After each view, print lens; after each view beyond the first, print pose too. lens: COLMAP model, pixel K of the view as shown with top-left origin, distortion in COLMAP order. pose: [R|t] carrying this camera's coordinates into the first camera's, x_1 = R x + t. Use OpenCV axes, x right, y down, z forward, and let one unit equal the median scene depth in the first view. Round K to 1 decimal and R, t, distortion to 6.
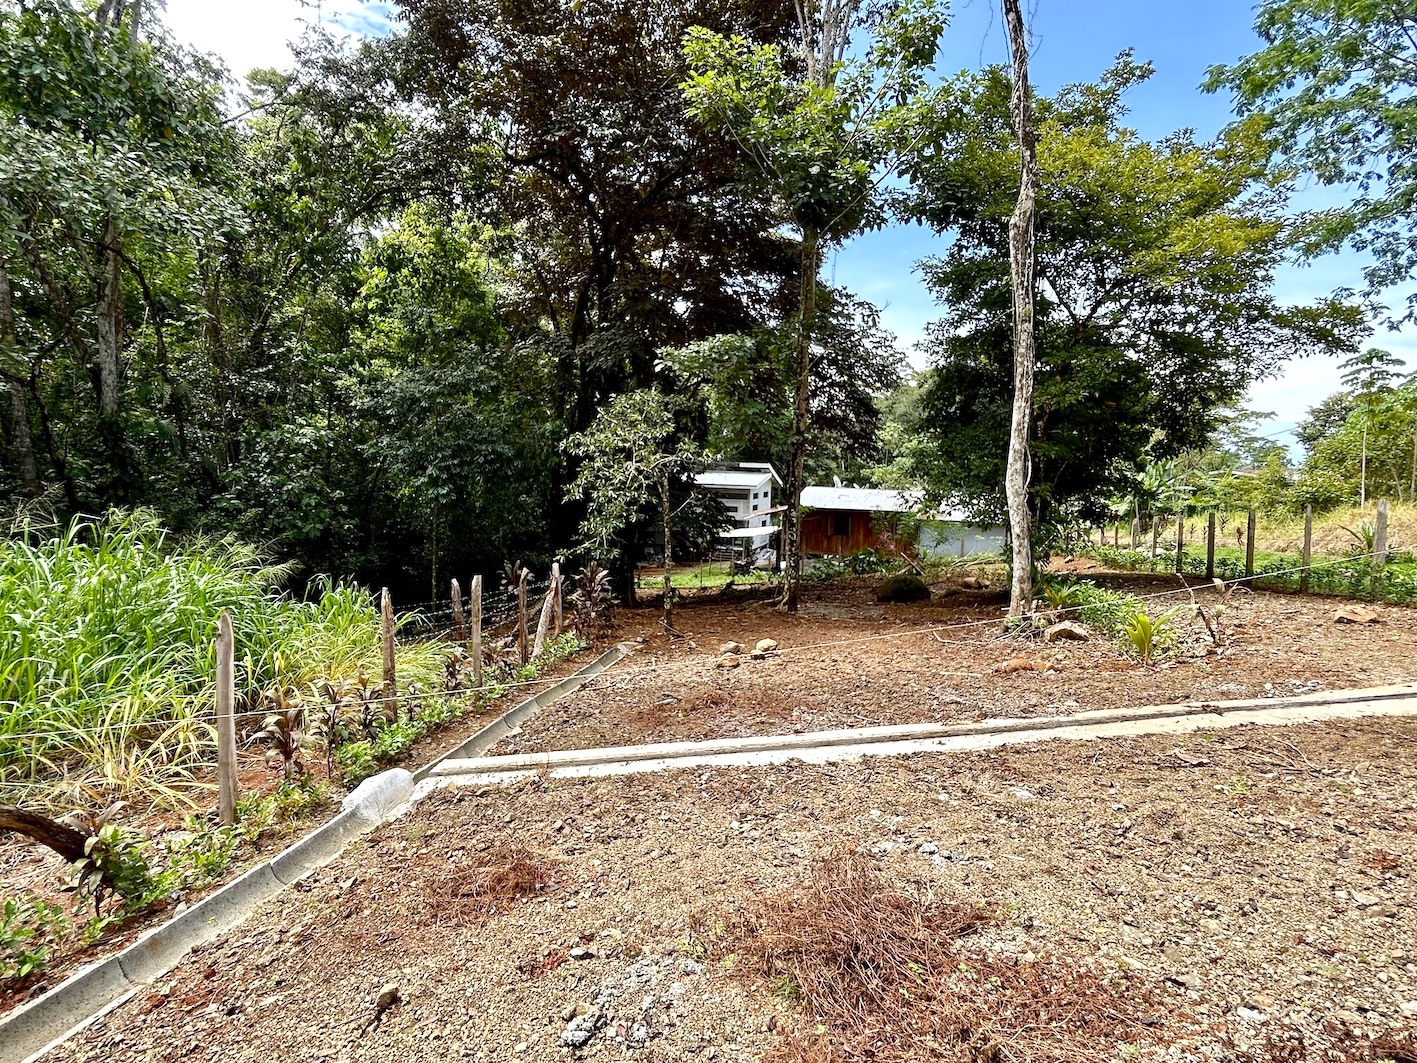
lens RADIAL K [[693.0, 0, 708.5], [0, 693.0, 531.5], [0, 0, 1]] dist [0.000297, 0.001714]
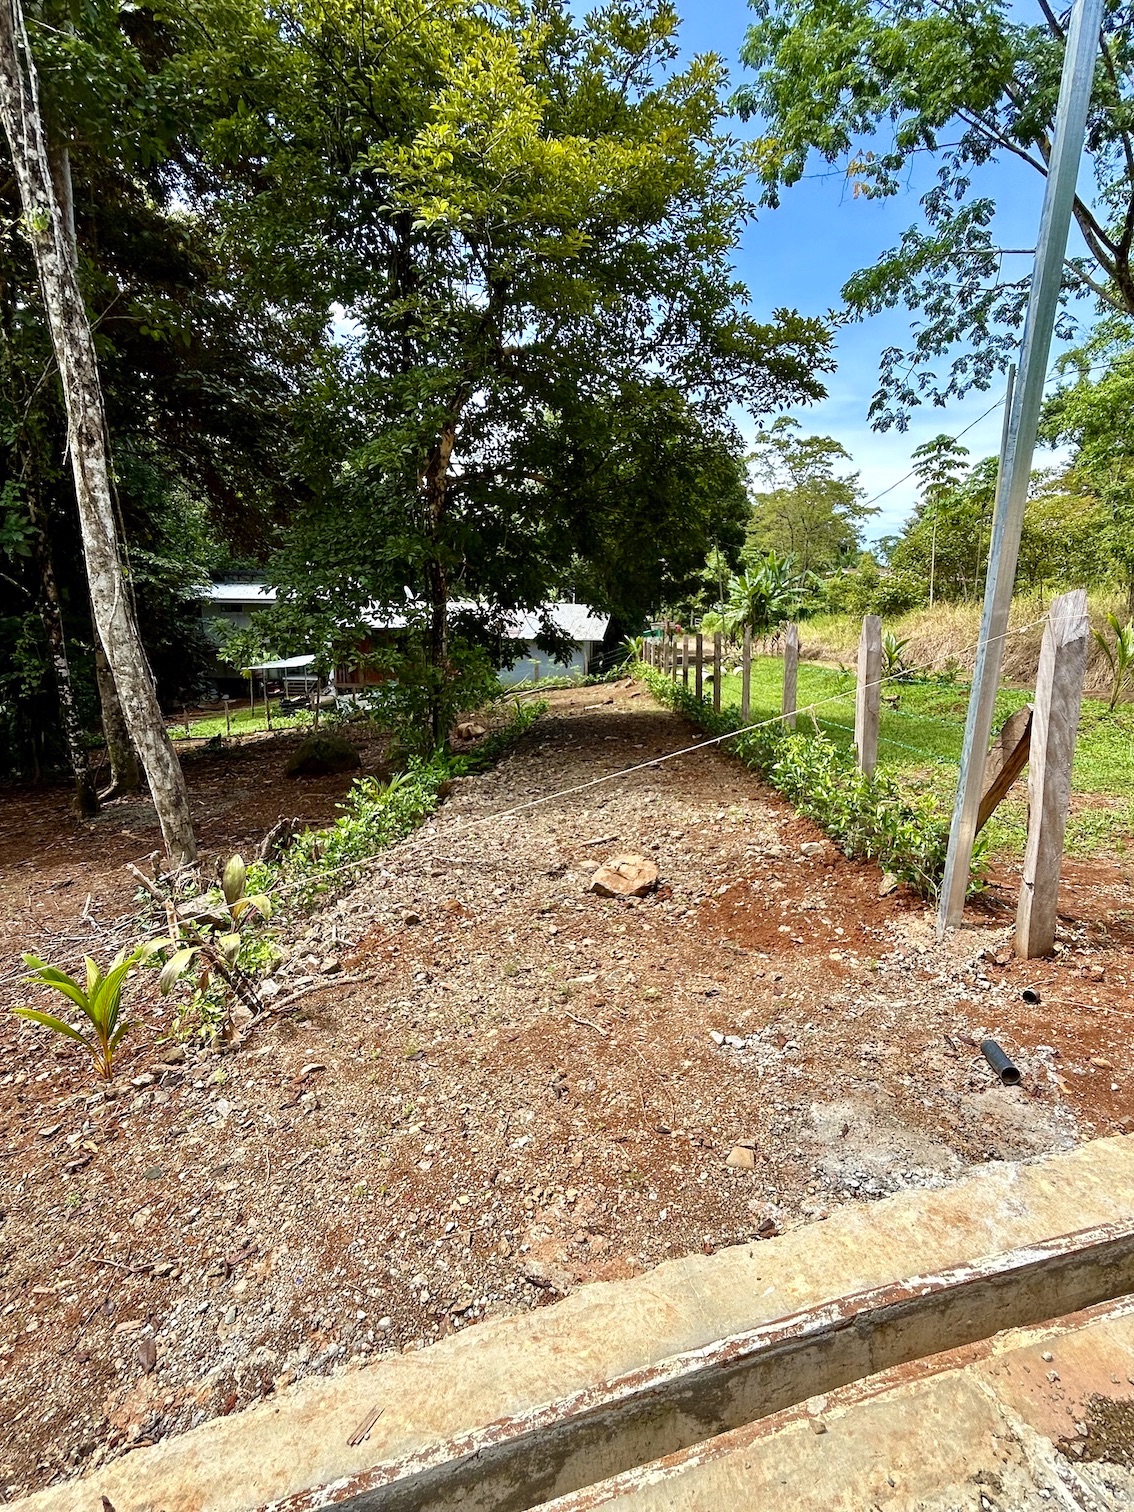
lens RADIAL K [[760.2, 0, 566.1], [0, 760.2, 741.0], [0, 0, 1]] dist [-0.000381, 0.003717]
pose [[0.962895, -0.074038, 0.259520, 0.454519], [0.040881, 0.990551, 0.130910, -0.031540], [-0.266761, -0.115443, 0.956824, 0.295864]]
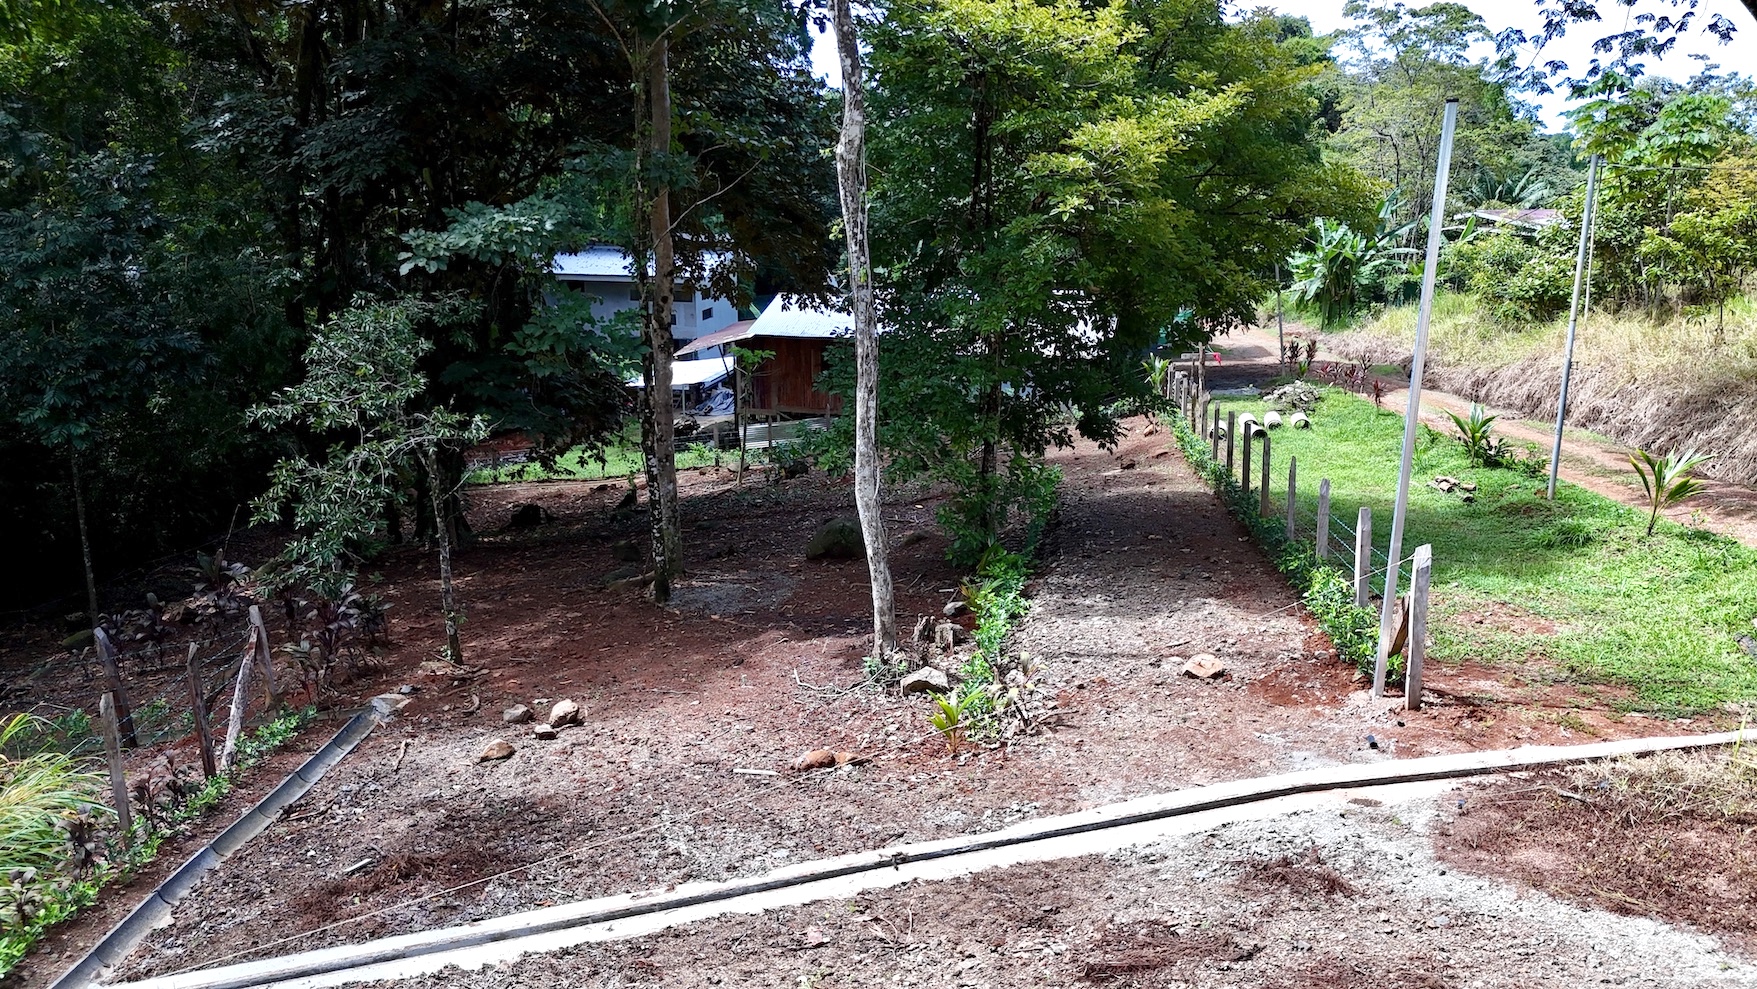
lens RADIAL K [[1250.8, 0, 871.8], [0, 1250.8, 486.4], [0, 0, 1]] dist [0.048646, -0.057087]
pose [[0.986713, -0.061567, 0.150359, 0.182122], [0.038850, 0.987984, 0.149593, -0.212525], [-0.157763, -0.141764, 0.977248, -0.261646]]
